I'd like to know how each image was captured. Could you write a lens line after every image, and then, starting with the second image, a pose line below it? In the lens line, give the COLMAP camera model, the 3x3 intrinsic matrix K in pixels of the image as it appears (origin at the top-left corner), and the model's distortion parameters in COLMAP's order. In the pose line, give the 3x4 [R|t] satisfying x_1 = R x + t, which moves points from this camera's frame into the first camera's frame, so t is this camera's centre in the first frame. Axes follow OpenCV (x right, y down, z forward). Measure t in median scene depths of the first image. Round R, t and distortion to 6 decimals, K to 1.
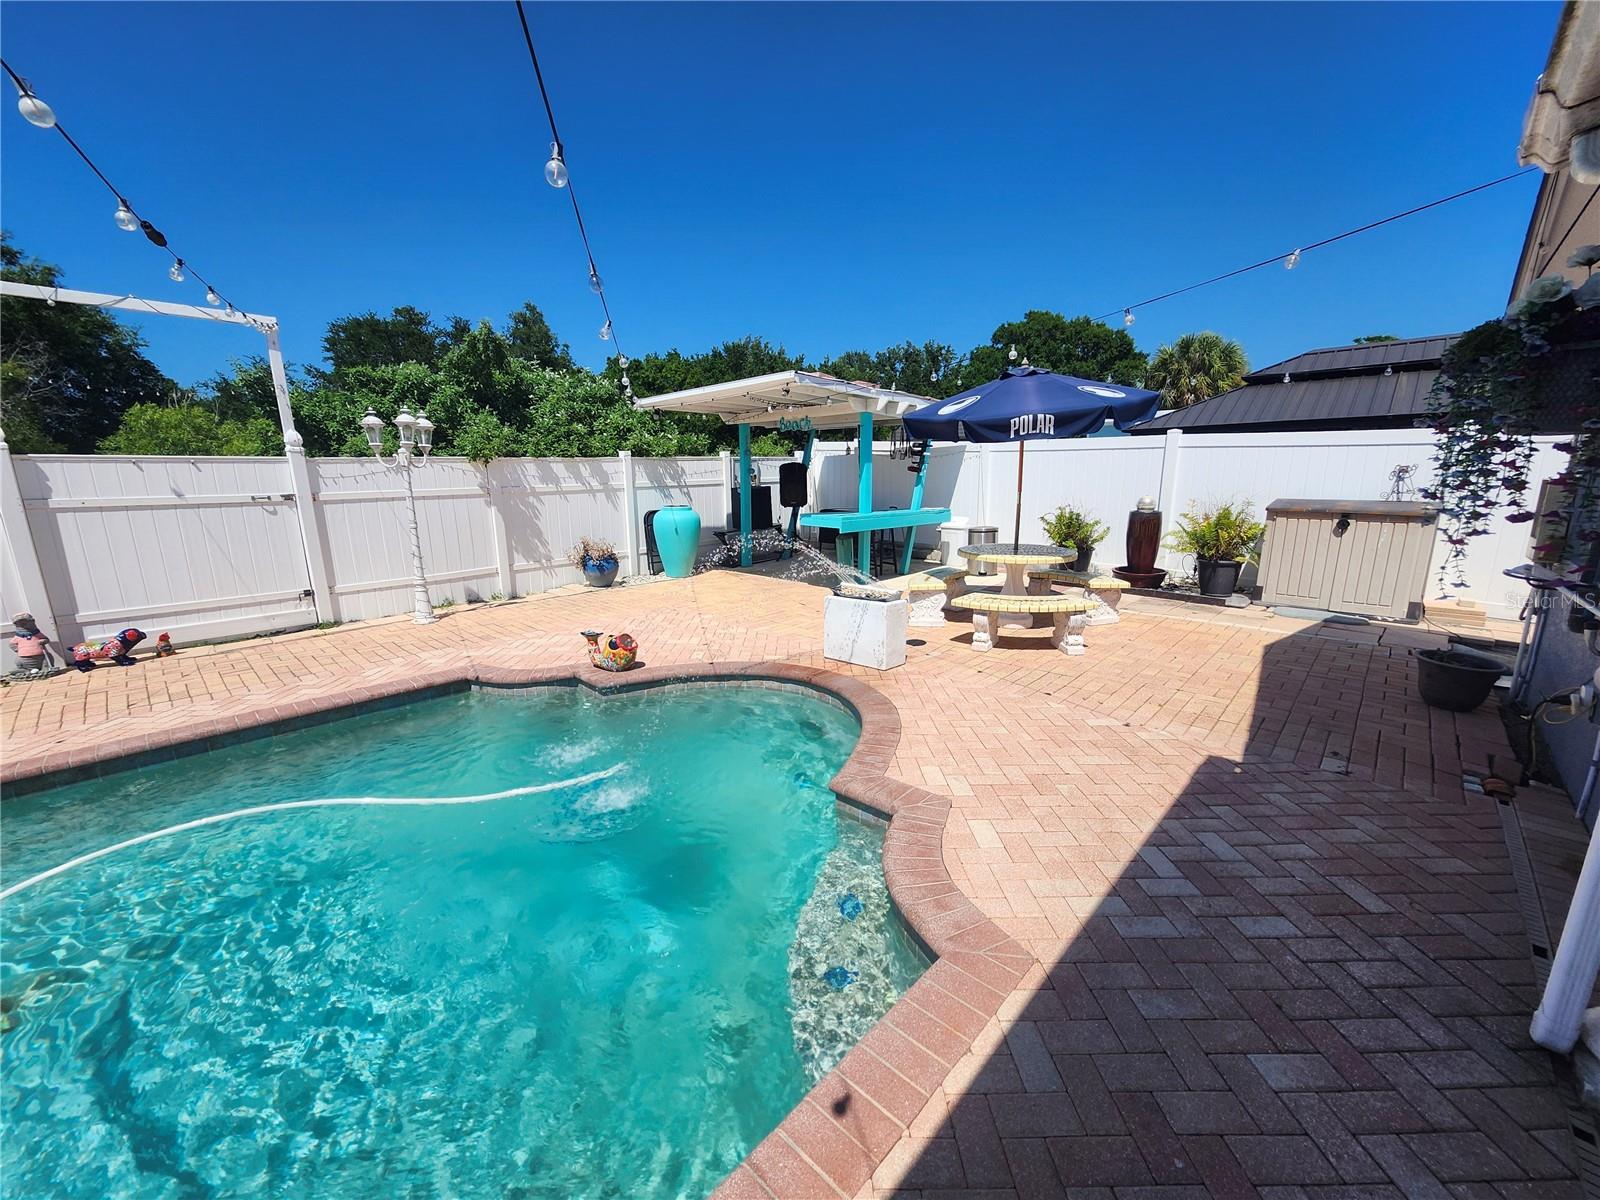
lens RADIAL K [[628.0, 0, 793.6], [0, 628.0, 607.6], [0, 0, 1]] dist [0.002041, -0.000865]
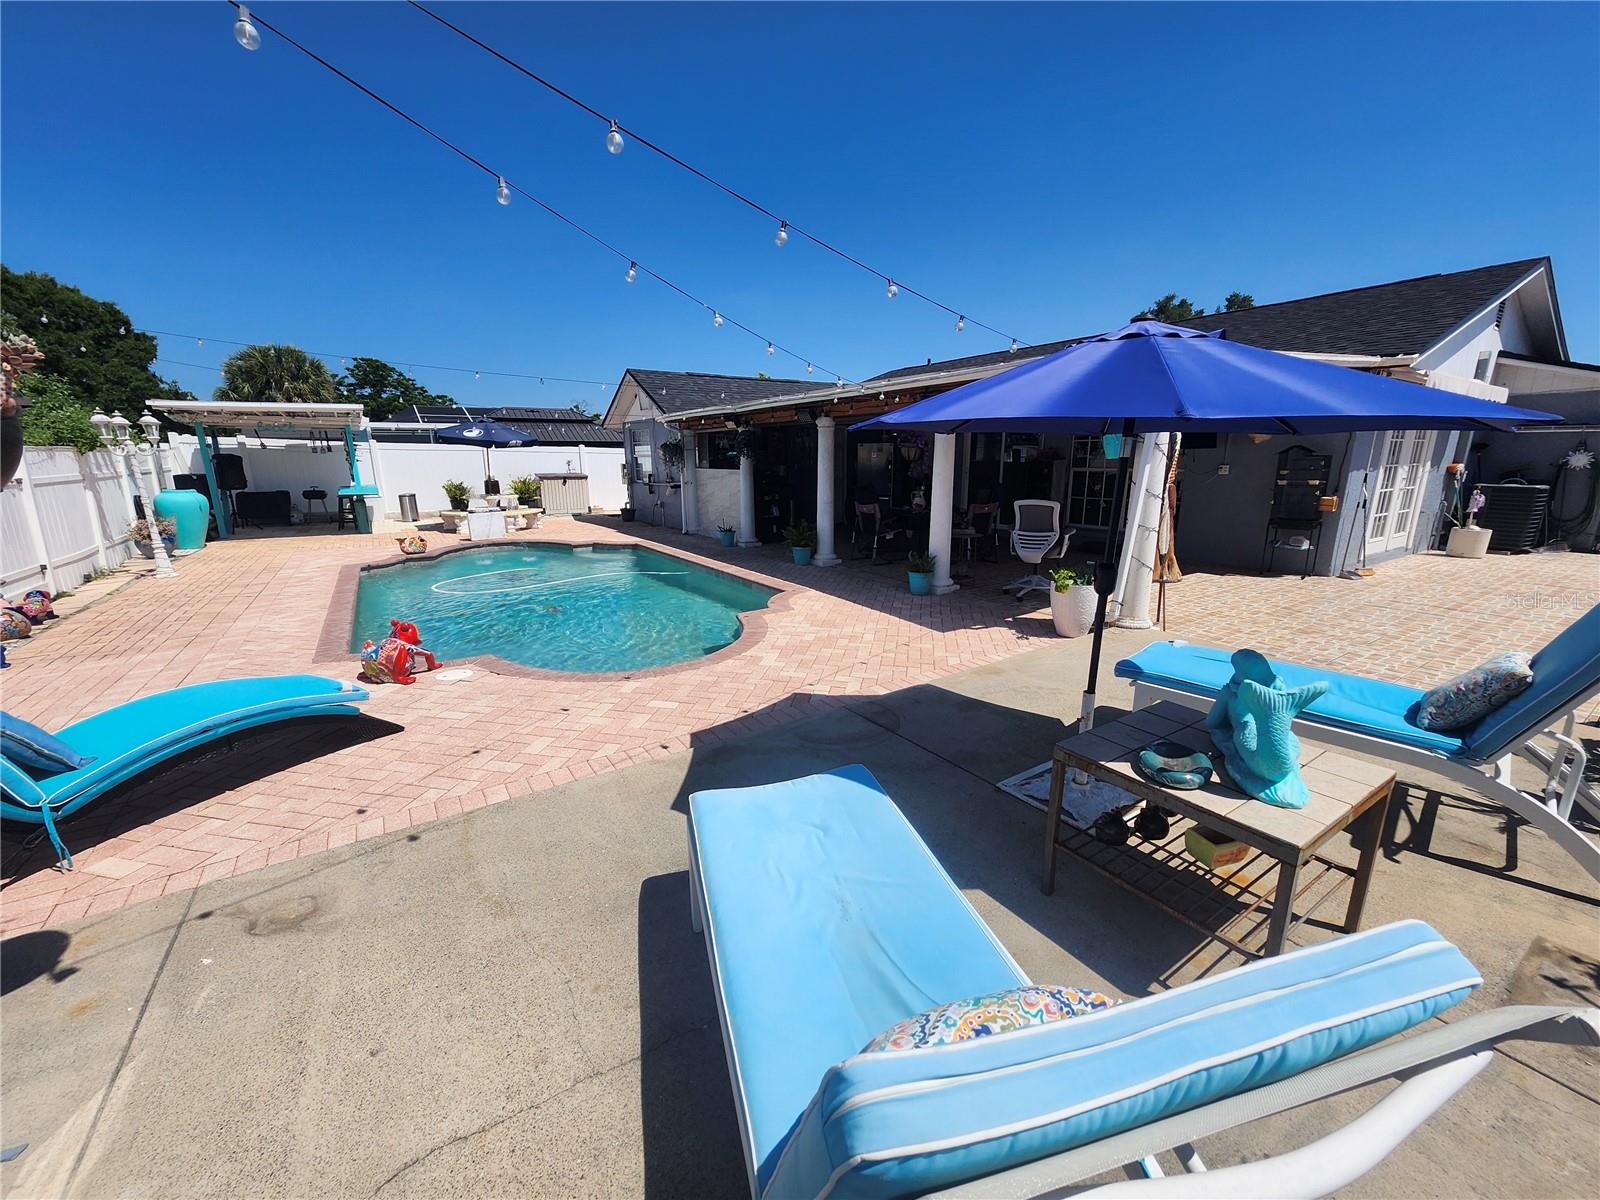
lens RADIAL K [[628.0, 0, 793.6], [0, 628.0, 607.6], [0, 0, 1]] dist [0.002041, -0.000865]
pose [[0.218265, -0.213935, 0.952151, -1.327084], [0.206398, 0.963724, 0.169222, 0.114838], [-0.953813, 0.159587, 0.254503, -0.464082]]
